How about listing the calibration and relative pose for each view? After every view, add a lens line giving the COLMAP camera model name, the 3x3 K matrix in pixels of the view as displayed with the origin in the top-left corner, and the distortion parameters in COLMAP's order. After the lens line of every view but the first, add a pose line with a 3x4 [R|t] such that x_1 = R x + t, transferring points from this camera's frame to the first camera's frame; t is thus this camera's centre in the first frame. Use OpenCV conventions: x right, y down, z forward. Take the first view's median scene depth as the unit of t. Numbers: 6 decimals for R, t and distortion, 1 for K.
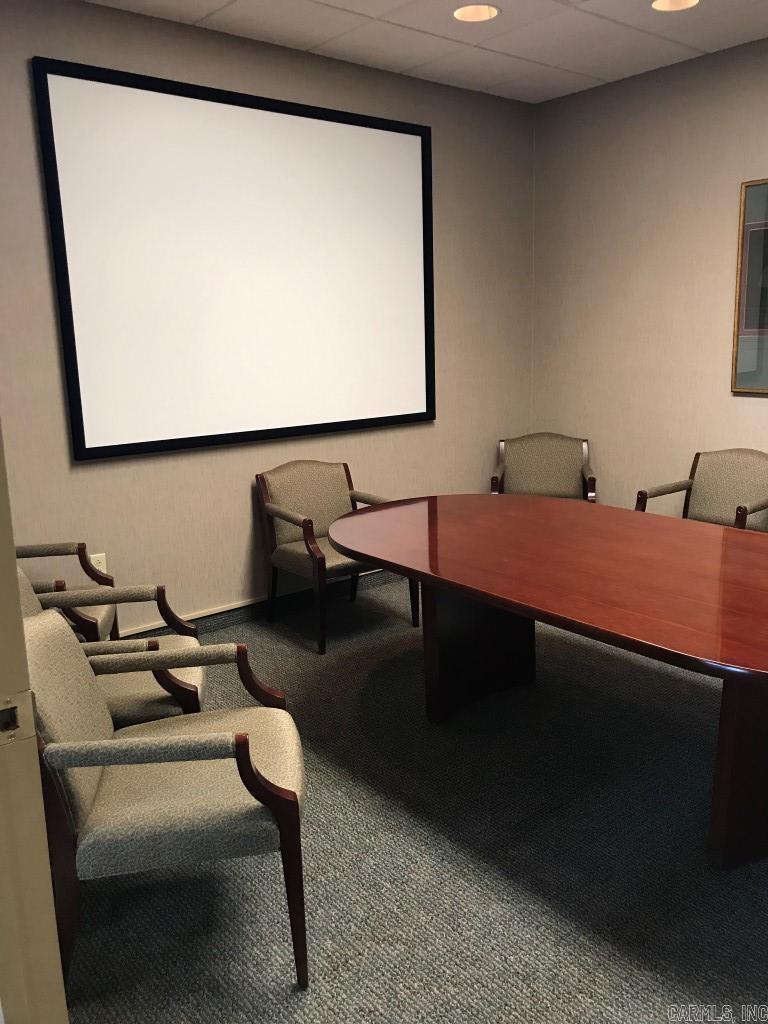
lens RADIAL K [[832.4, 0, 384.0], [0, 832.4, 512.0], [0, 0, 1]] dist [0.011049, -0.004981]
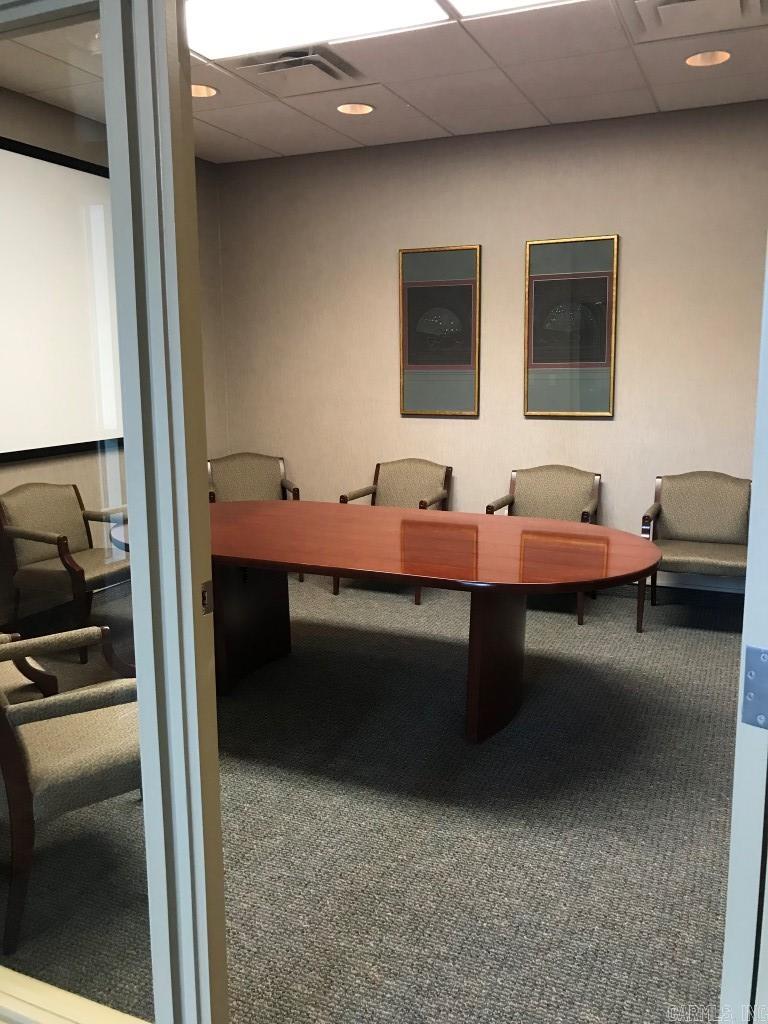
lens RADIAL K [[849.0, 0, 384.0], [0, 849.0, 512.0], [0, 0, 1]] dist [0.042270, -0.062215]
pose [[0.892166, -0.059310, 0.447797, -0.189808], [0.079274, 0.996515, -0.025956, 0.035072], [-0.444697, 0.058655, 0.893758, -0.126959]]
